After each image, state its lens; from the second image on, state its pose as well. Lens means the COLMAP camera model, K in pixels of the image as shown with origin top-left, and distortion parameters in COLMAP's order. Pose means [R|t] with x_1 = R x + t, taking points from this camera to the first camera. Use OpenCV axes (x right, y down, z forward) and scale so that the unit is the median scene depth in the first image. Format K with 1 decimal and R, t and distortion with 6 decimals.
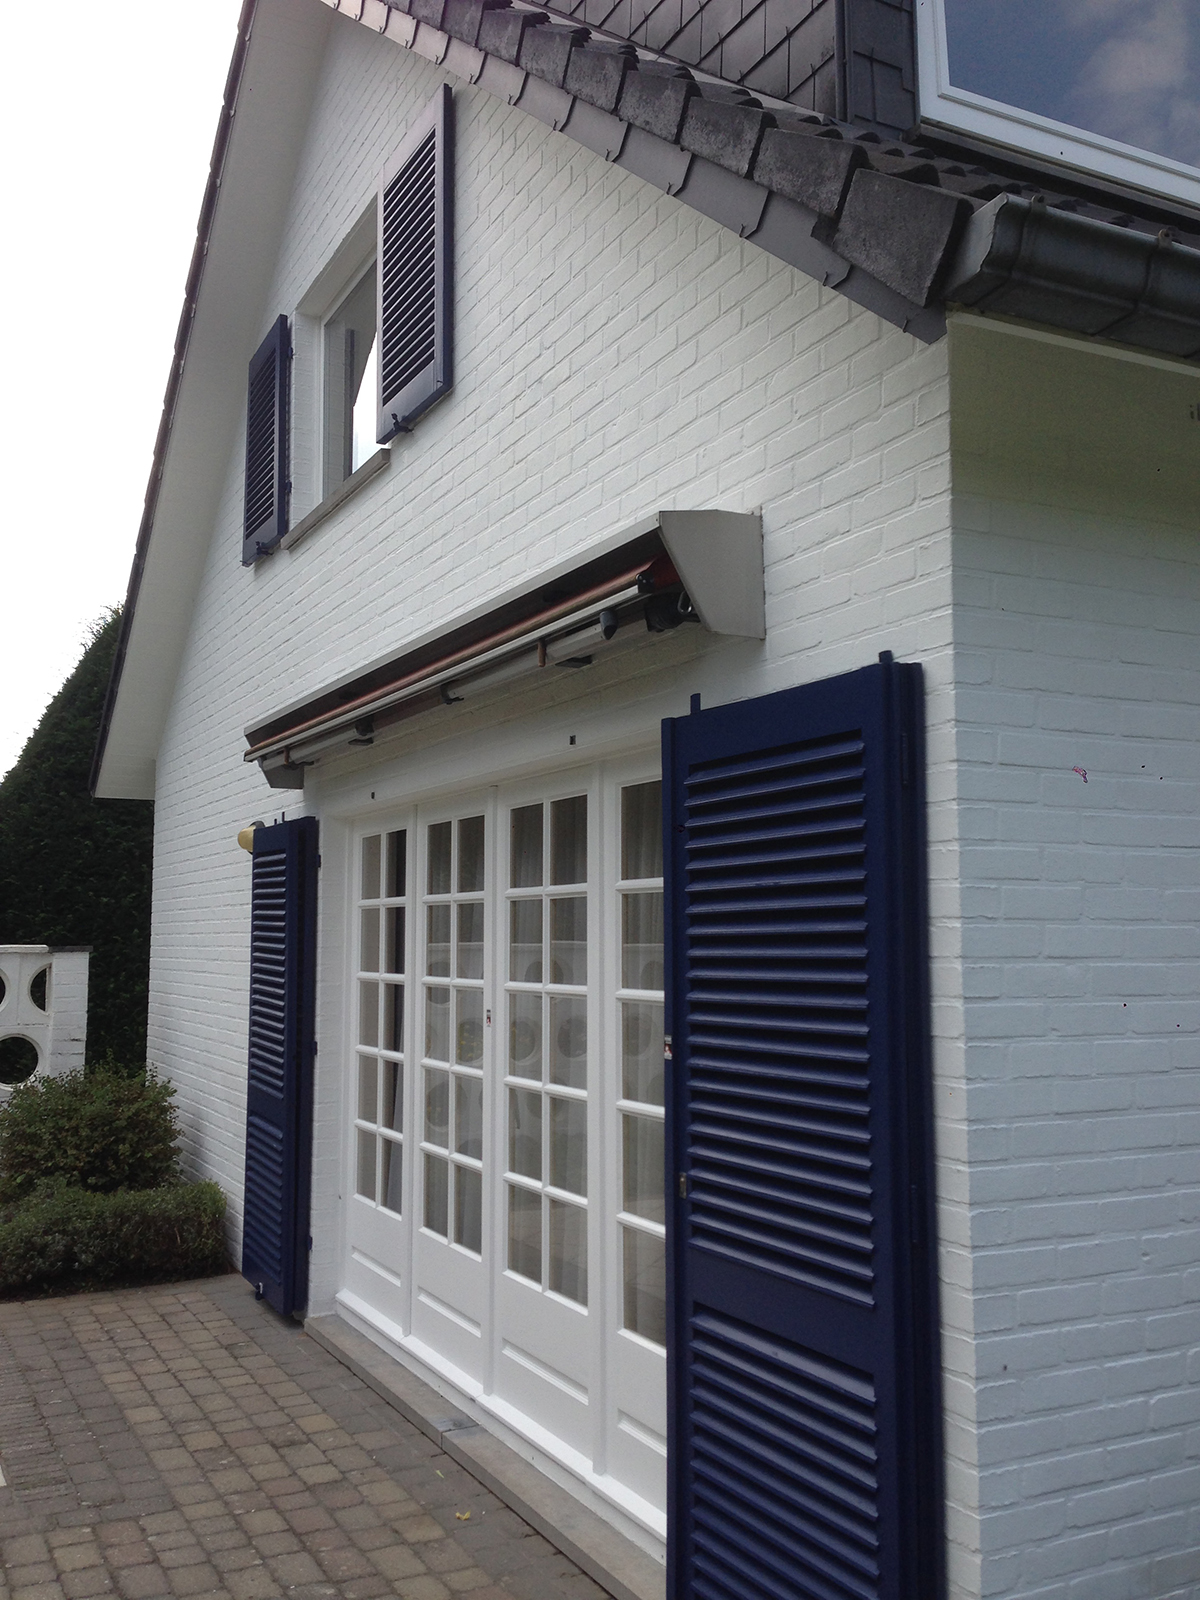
lens RADIAL K [[1525.1, 0, 600.0], [0, 1525.1, 800.0], [0, 0, 1]] dist [0.003248, -0.079640]
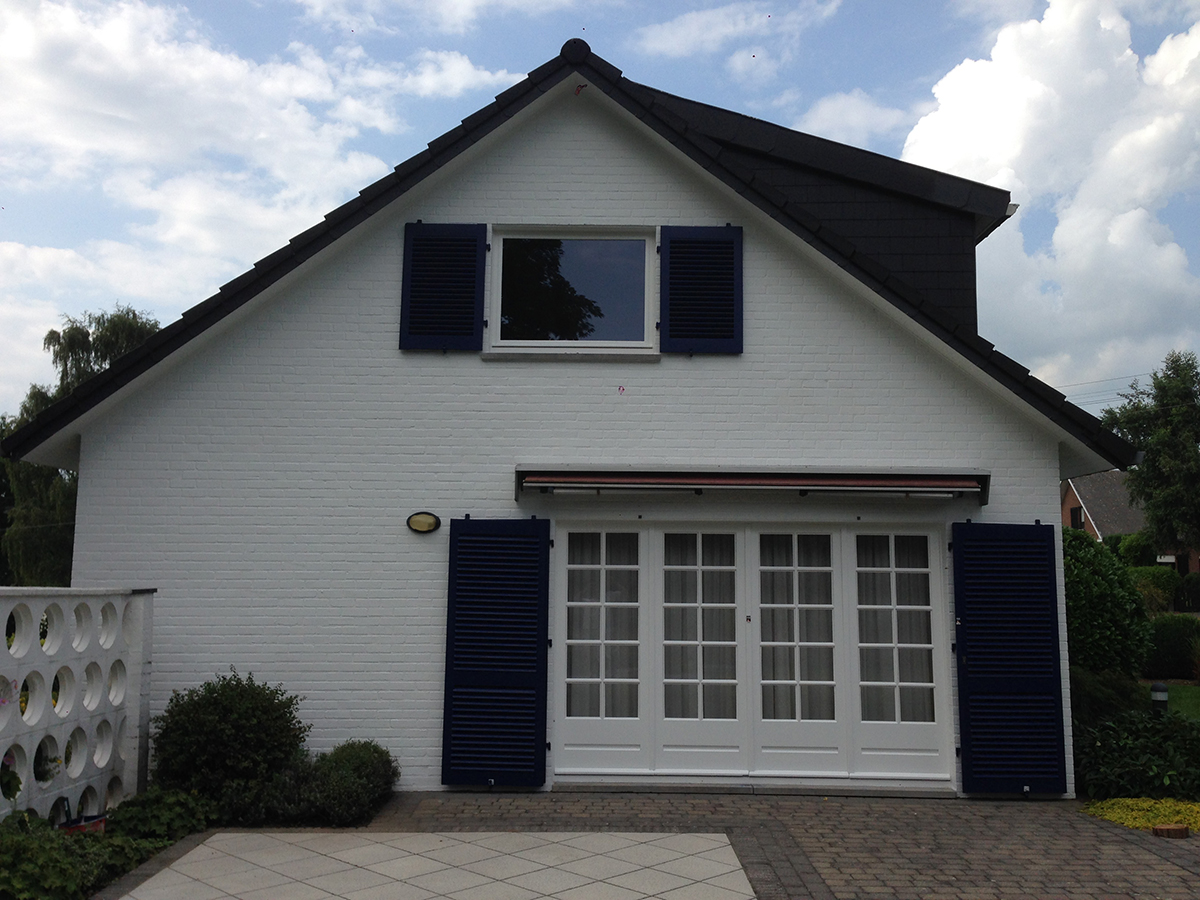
lens RADIAL K [[1143.8, 0, 600.0], [0, 1143.8, 450.0], [0, 0, 1]] dist [0.003248, -0.079640]
pose [[0.470845, 0.164540, 0.866736, -1.796043], [-0.102859, 0.985992, -0.131302, 0.141181], [-0.876199, -0.027328, 0.481173, 0.343402]]
